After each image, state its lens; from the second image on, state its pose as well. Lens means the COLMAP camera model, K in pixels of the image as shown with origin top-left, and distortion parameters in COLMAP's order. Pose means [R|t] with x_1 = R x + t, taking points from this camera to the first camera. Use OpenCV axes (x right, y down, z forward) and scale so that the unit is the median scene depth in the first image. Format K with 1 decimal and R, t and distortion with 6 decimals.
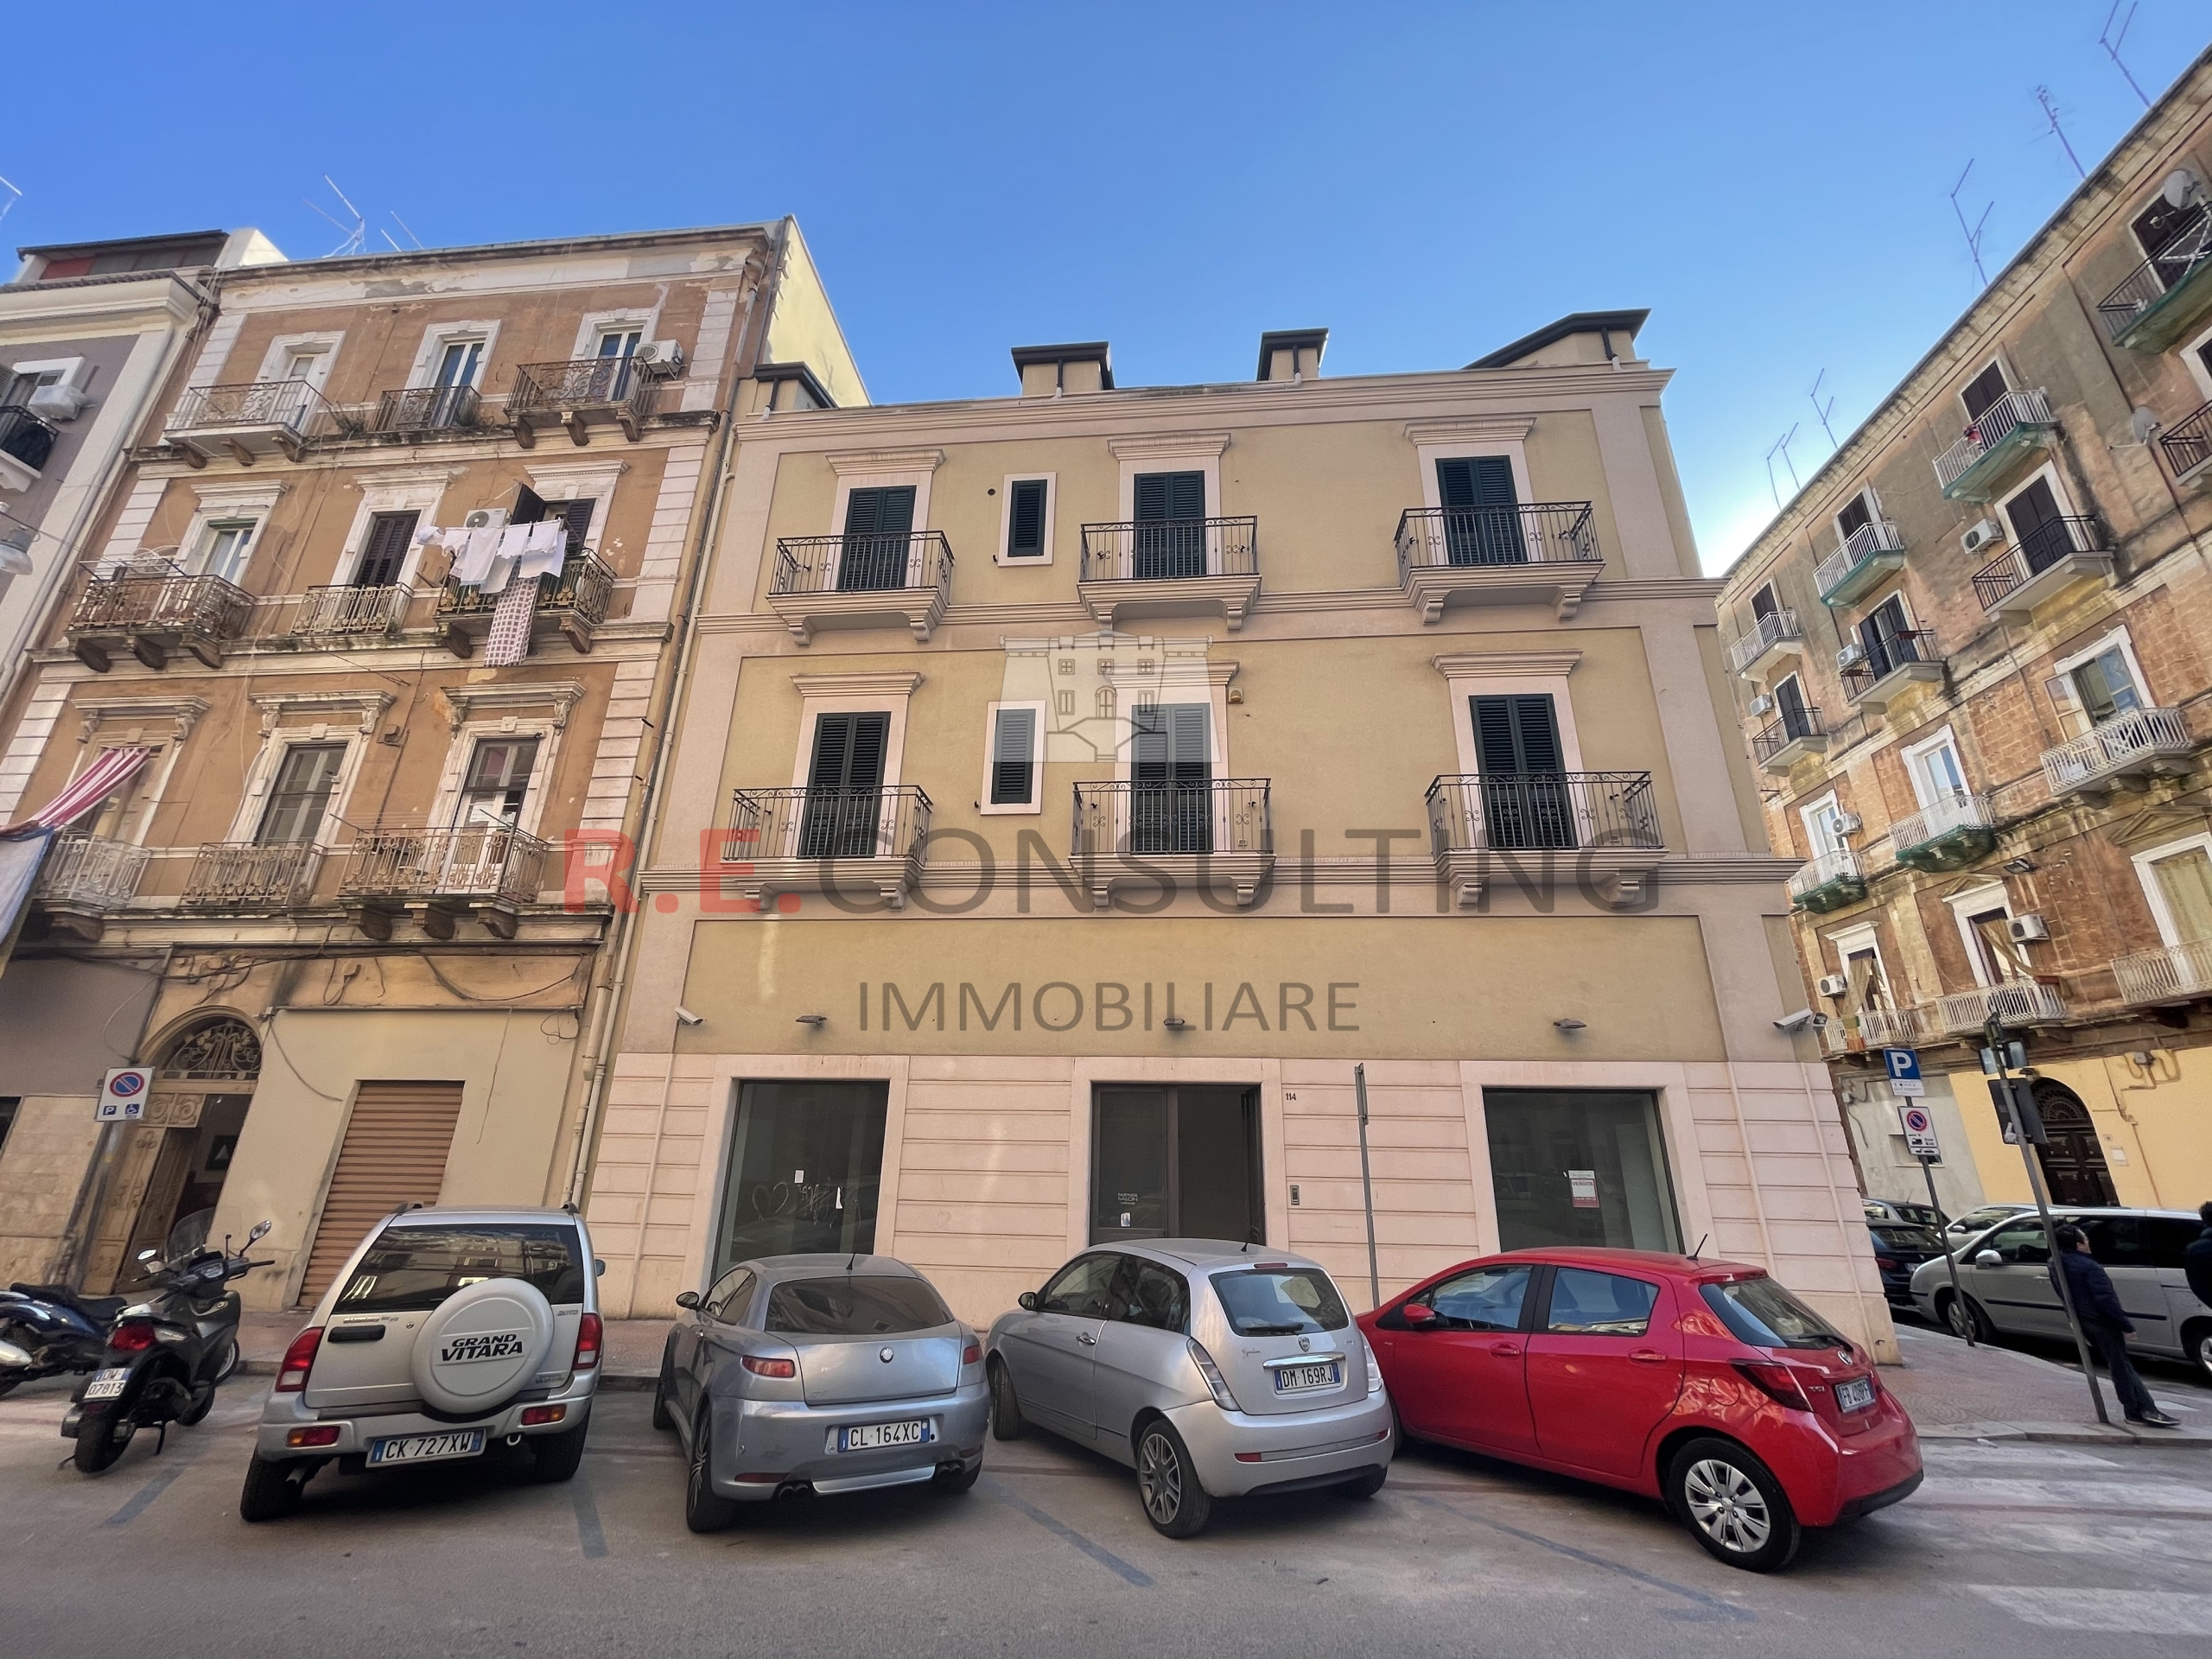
lens RADIAL K [[888.3, 0, 1106.0], [0, 888.3, 829.5], [0, 0, 1]] dist [-0.000931, 0.000531]
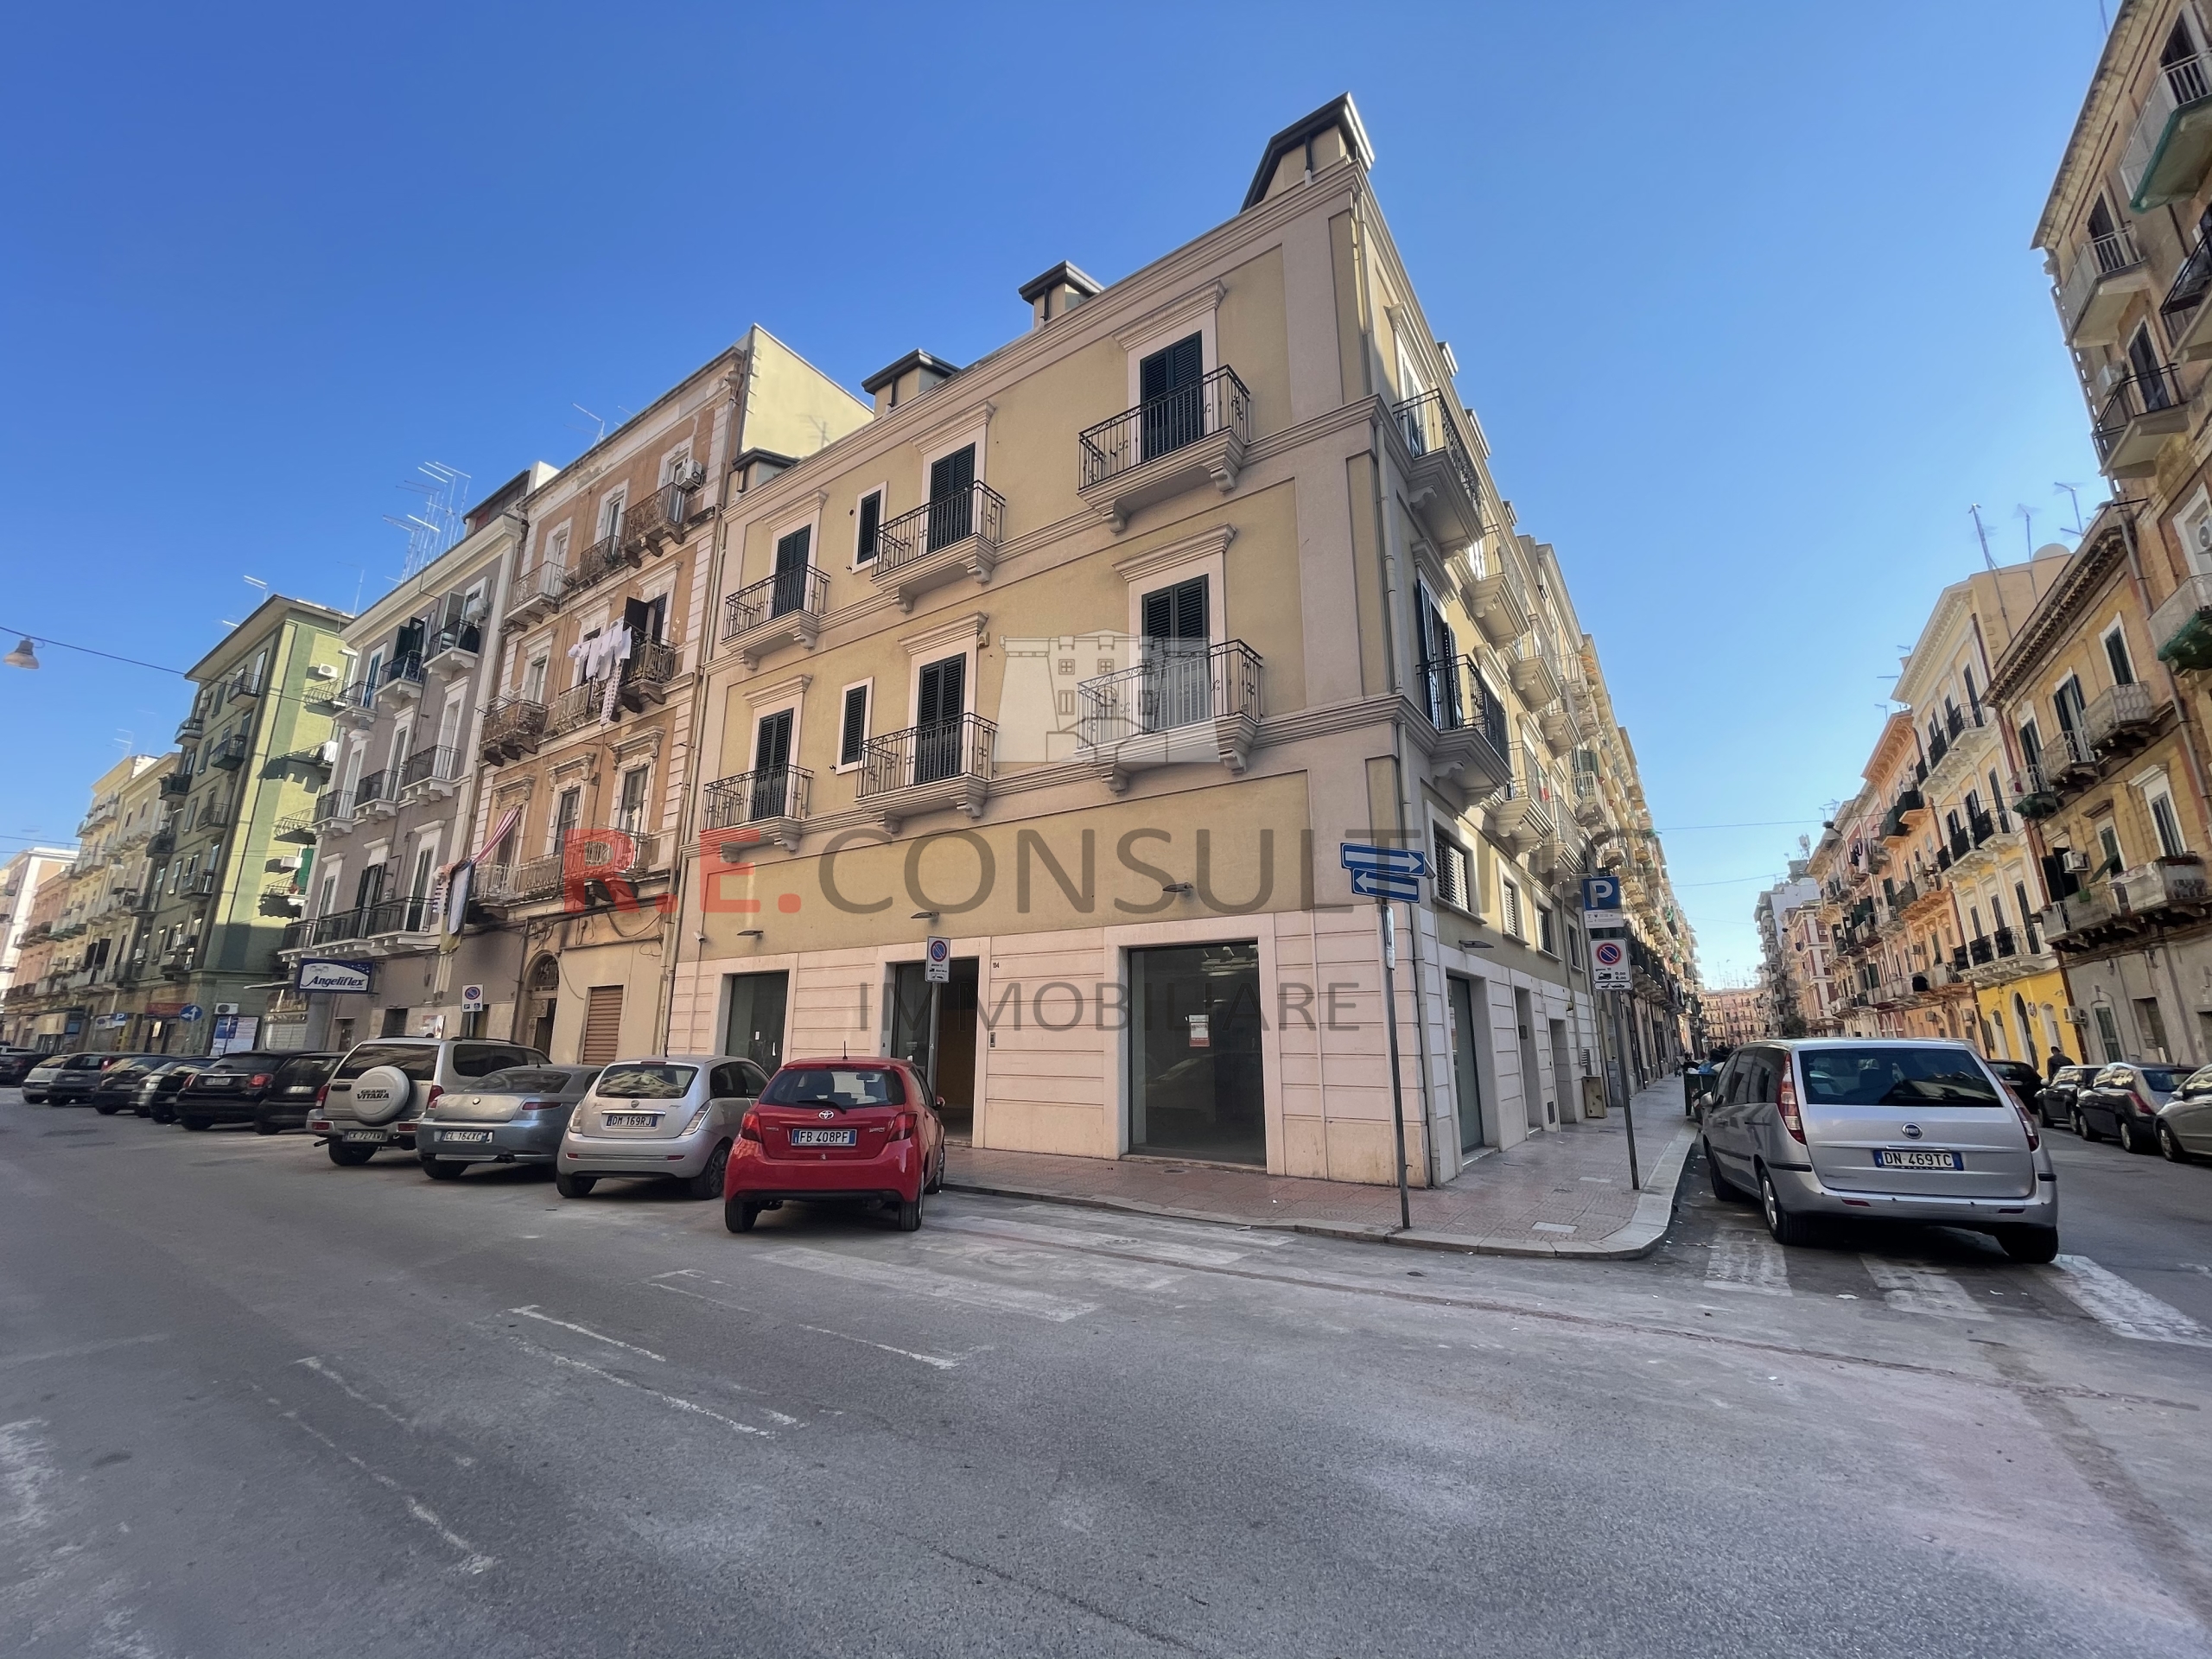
lens RADIAL K [[885.4, 0, 1105.0], [0, 885.4, 831.8], [0, 0, 1]] dist [-0.003679, 0.000040]
pose [[0.873174, -0.126716, -0.470649, 0.801417], [0.177626, 0.981938, 0.065168, 0.051198], [0.453890, -0.140502, 0.879911, -0.001926]]
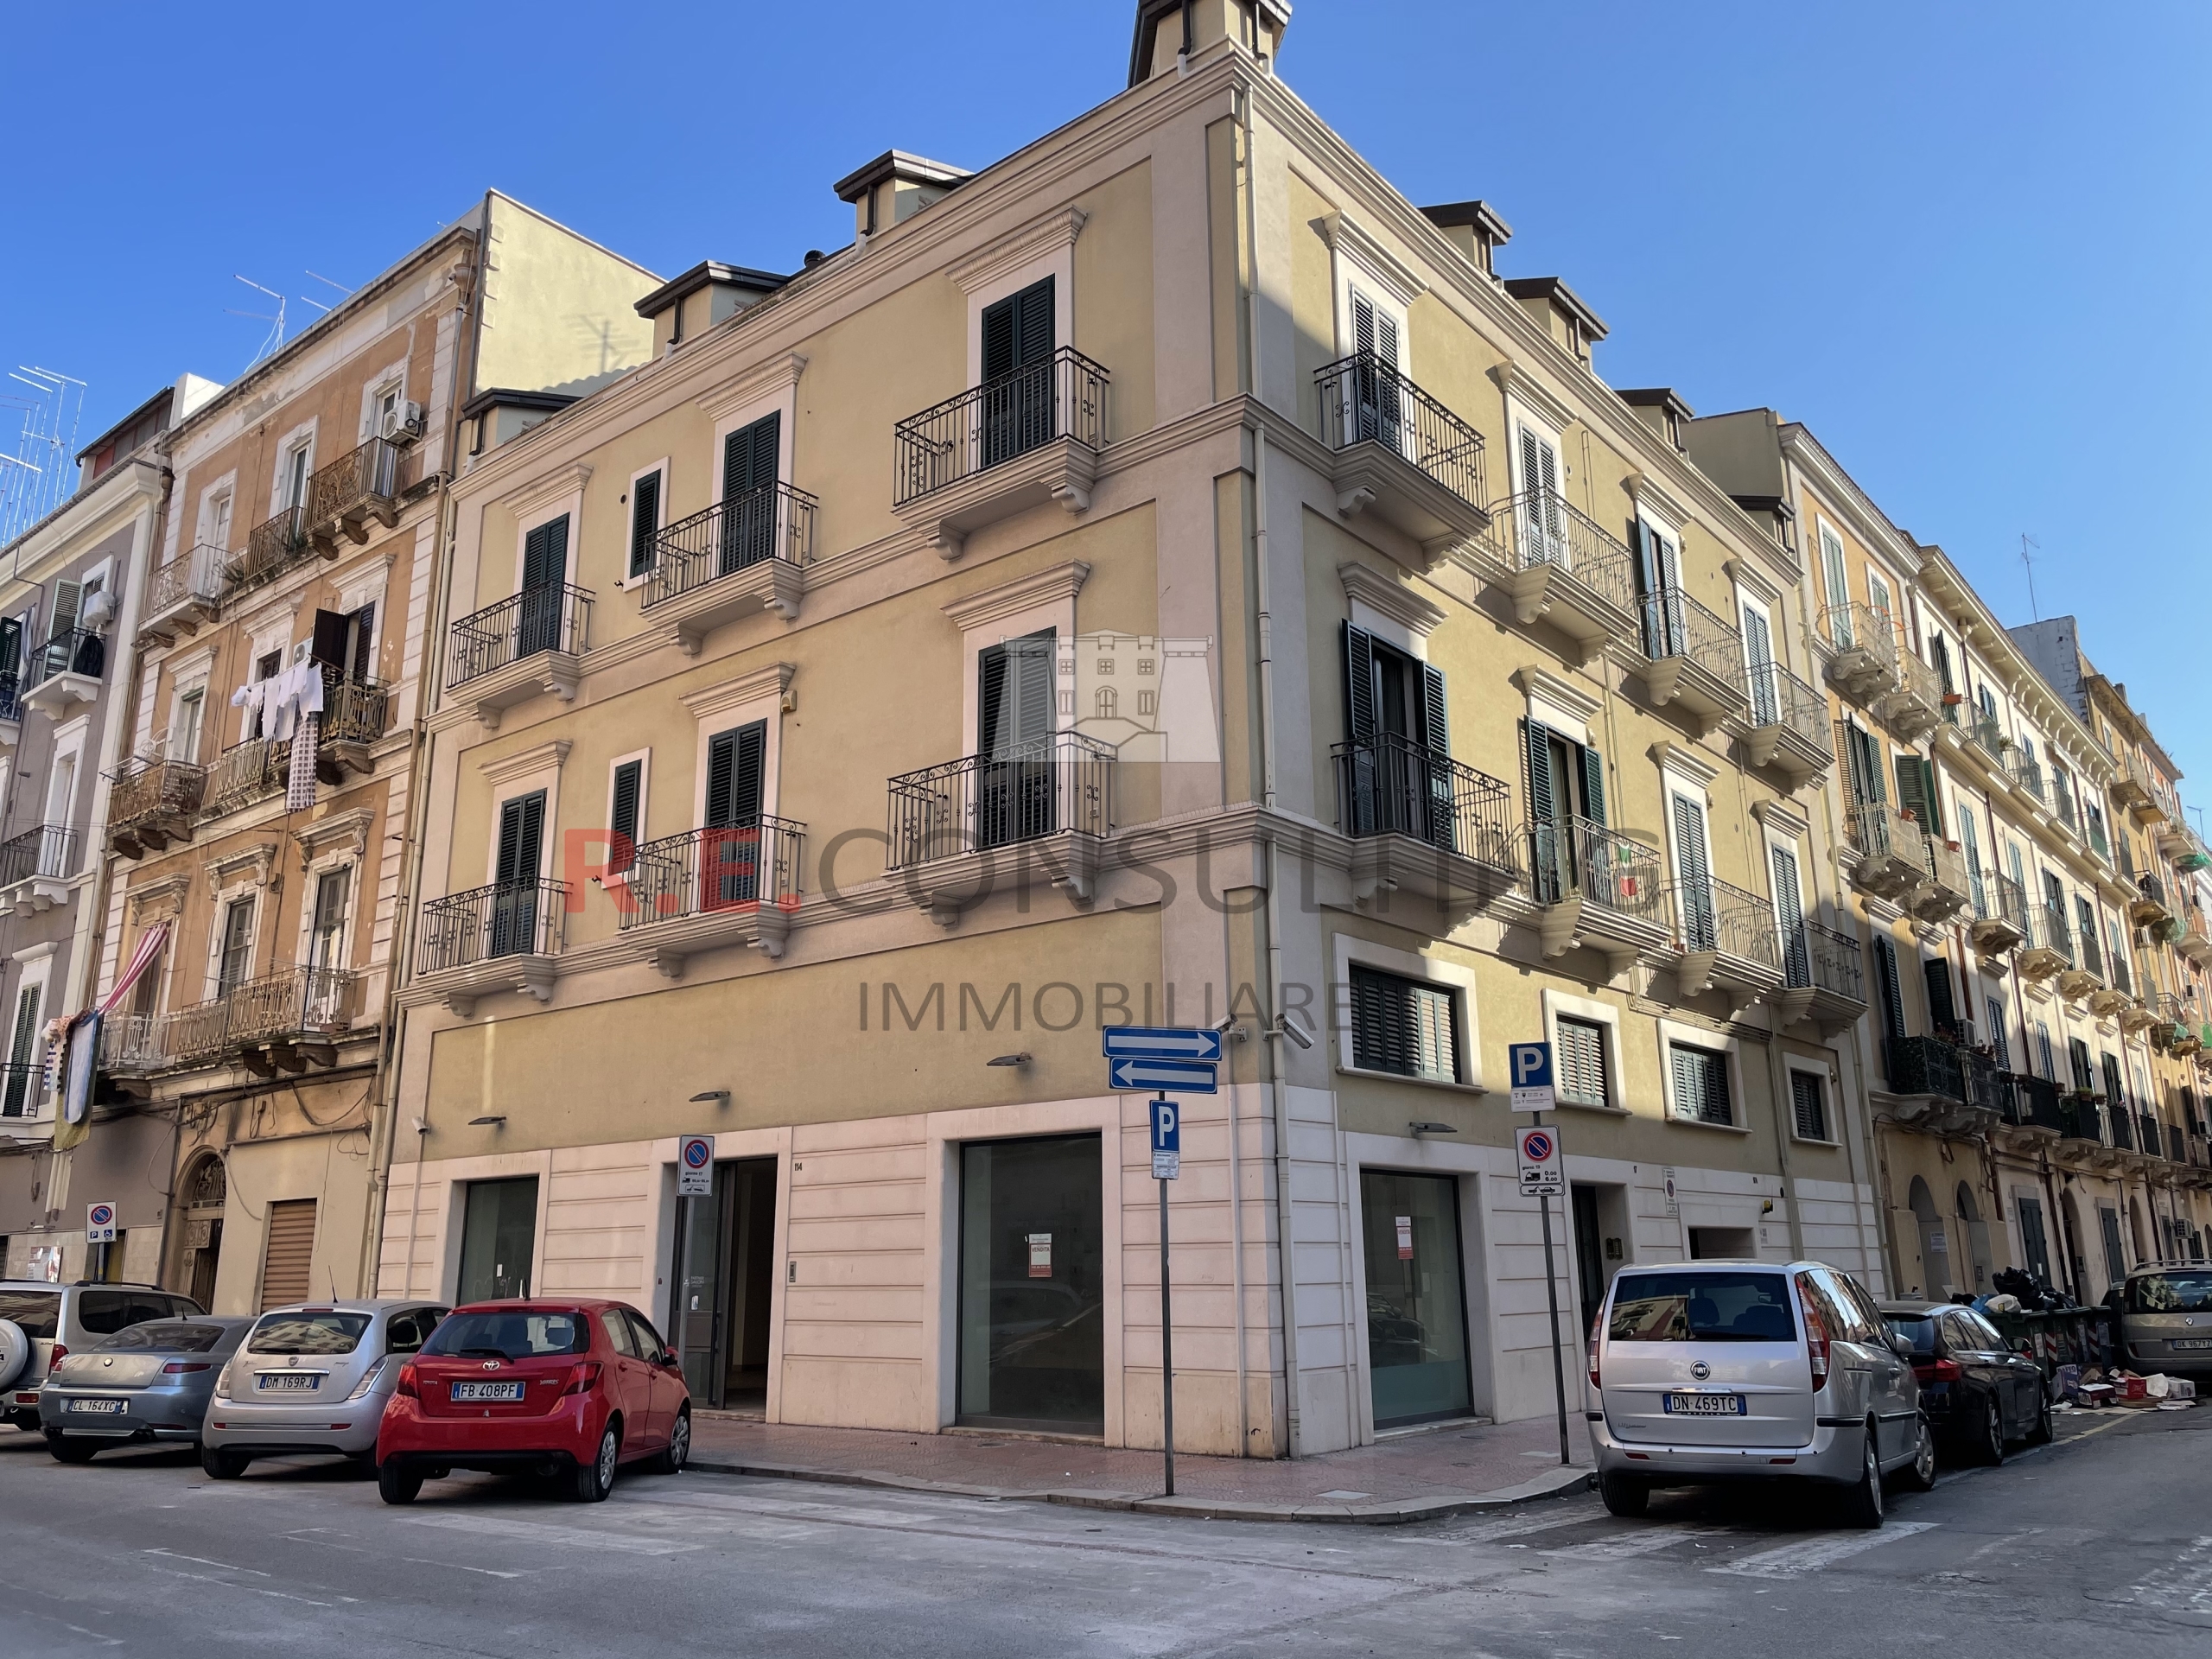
lens RADIAL K [[1675.3, 0, 1106.8], [0, 1675.3, 815.9], [0, 0, 1]] dist [0.099880, -0.125167]
pose [[0.823748, -0.170440, -0.540730, 1.223694], [0.215229, 0.976356, 0.020130, -0.012769], [0.524514, -0.132963, 0.840955, -0.196825]]
